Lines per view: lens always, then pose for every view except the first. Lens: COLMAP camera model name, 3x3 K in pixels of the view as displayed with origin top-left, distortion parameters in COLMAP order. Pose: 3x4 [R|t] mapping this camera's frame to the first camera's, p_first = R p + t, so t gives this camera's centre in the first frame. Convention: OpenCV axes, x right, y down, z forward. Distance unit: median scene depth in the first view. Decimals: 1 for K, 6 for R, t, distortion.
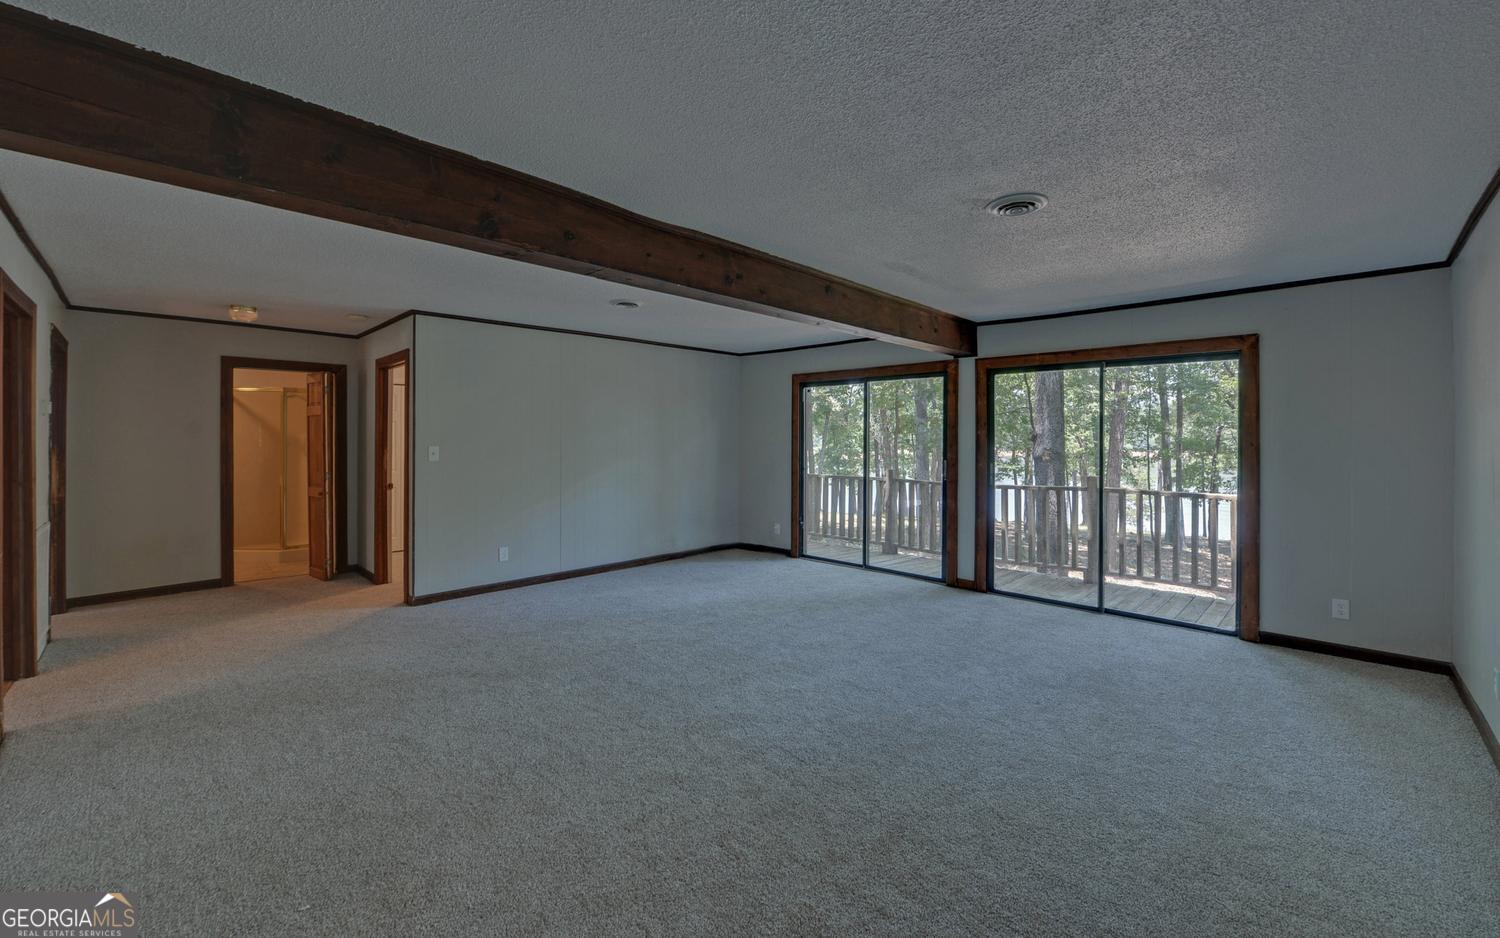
lens RADIAL K [[603.3, 0, 753.2], [0, 603.3, 448.2], [0, 0, 1]] dist [0.000494, -0.000478]
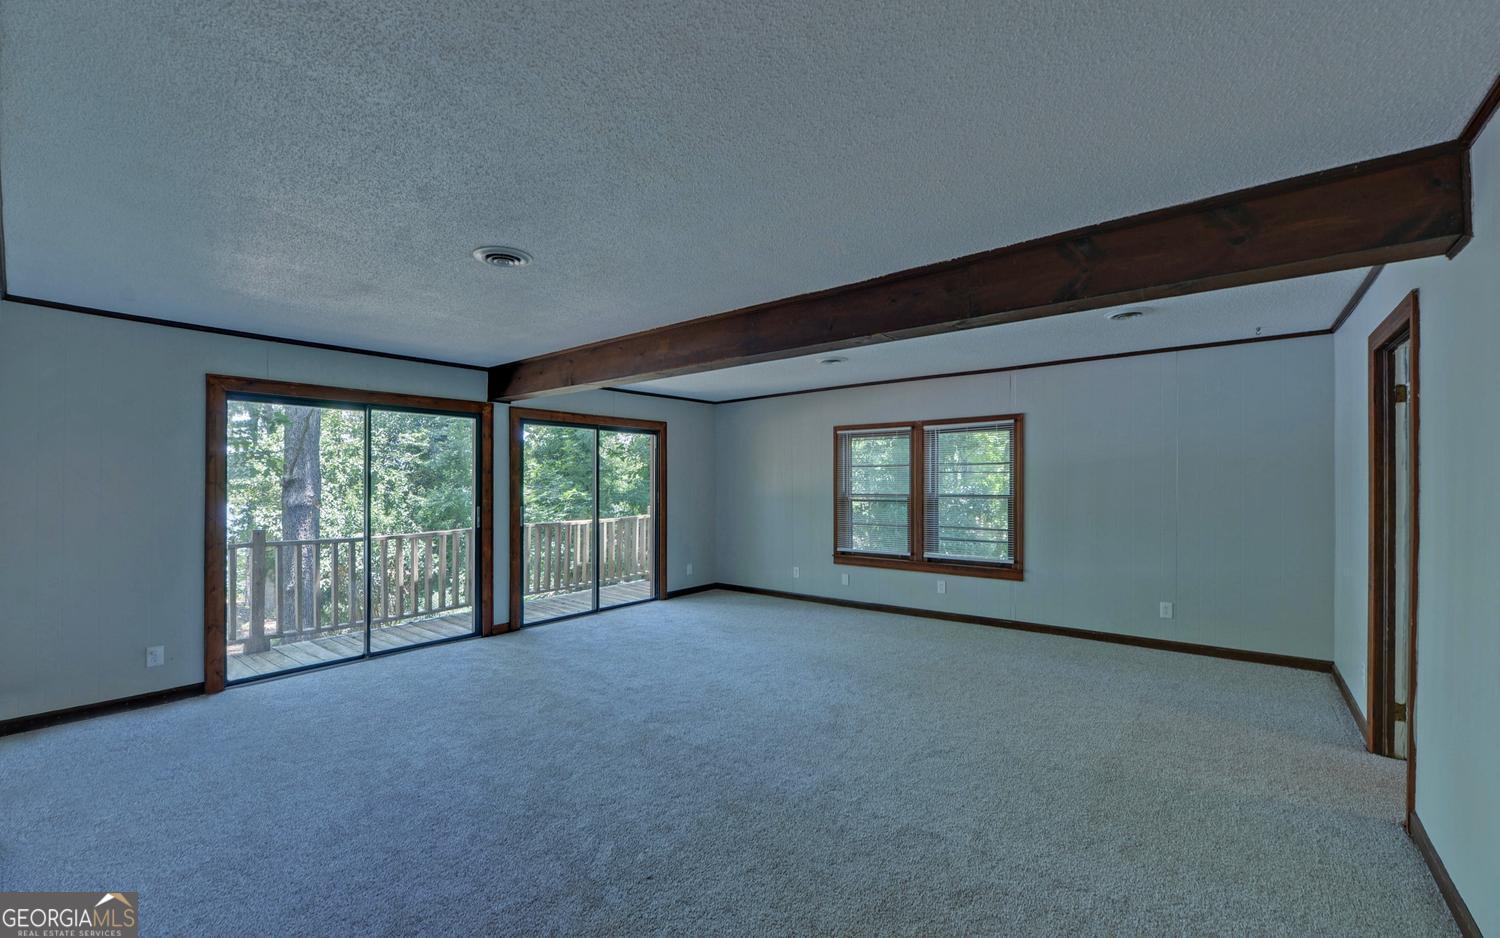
lens RADIAL K [[612.7, 0, 742.4], [0, 612.7, 472.5], [0, 0, 1]] dist [-0.000729, -0.006581]
pose [[-0.095423, 0.009916, 0.995387, -0.708251], [0.017926, 0.999805, -0.008241, -0.018518], [-0.995275, 0.017057, -0.095583, 0.699528]]
